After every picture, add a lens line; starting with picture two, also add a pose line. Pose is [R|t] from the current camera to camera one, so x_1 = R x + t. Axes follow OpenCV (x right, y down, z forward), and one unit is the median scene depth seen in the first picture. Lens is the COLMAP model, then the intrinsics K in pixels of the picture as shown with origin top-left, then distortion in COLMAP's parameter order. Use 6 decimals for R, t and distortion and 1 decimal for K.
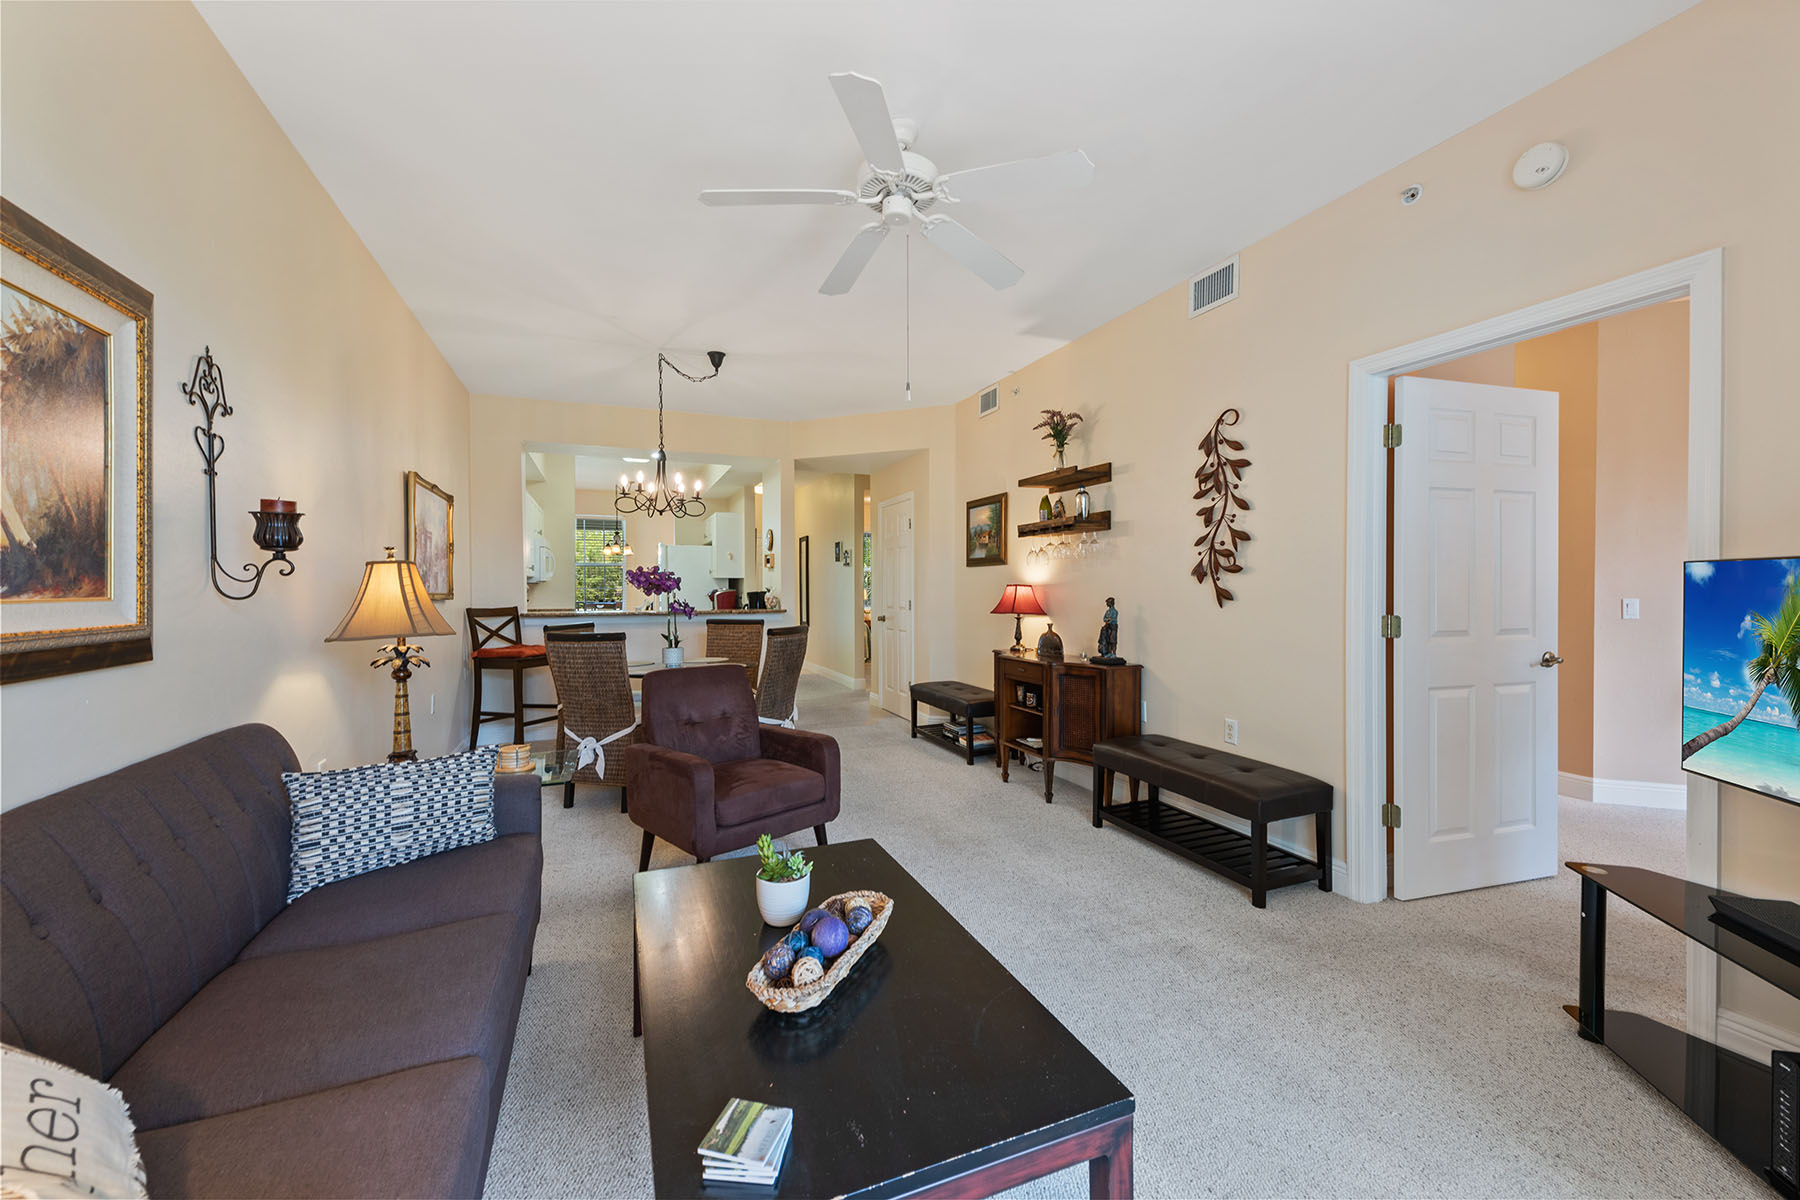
lens RADIAL K [[698.6, 0, 897.6], [0, 698.6, 594.3], [0, 0, 1]] dist [-0.004592, -0.003495]
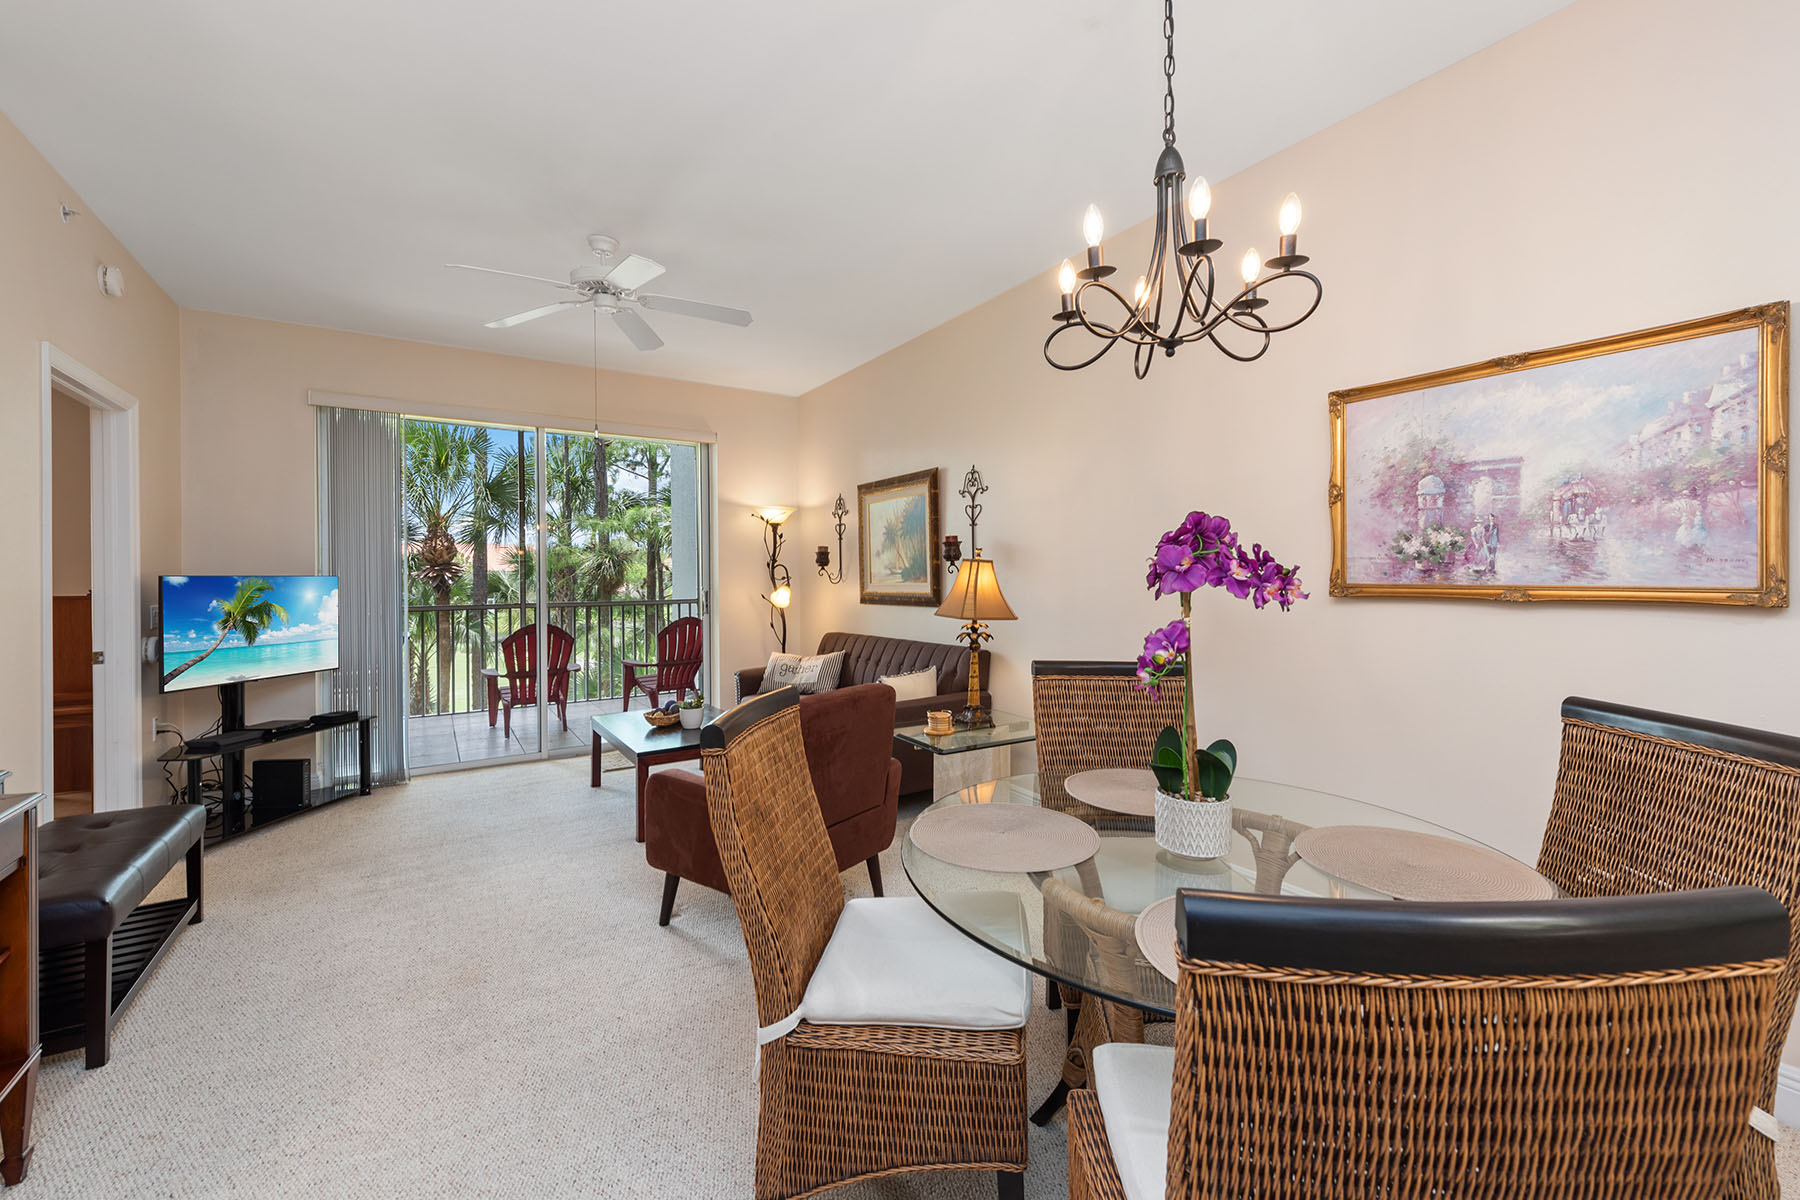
lens RADIAL K [[698.6, 0, 912.3], [0, 698.6, 584.3], [0, 0, 1]] dist [-0.004592, -0.003495]
pose [[-0.977801, 0.011932, -0.209197, -0.268892], [0.007408, 0.999722, 0.022393, -0.032443], [0.209406, 0.020346, -0.977617, 2.274398]]
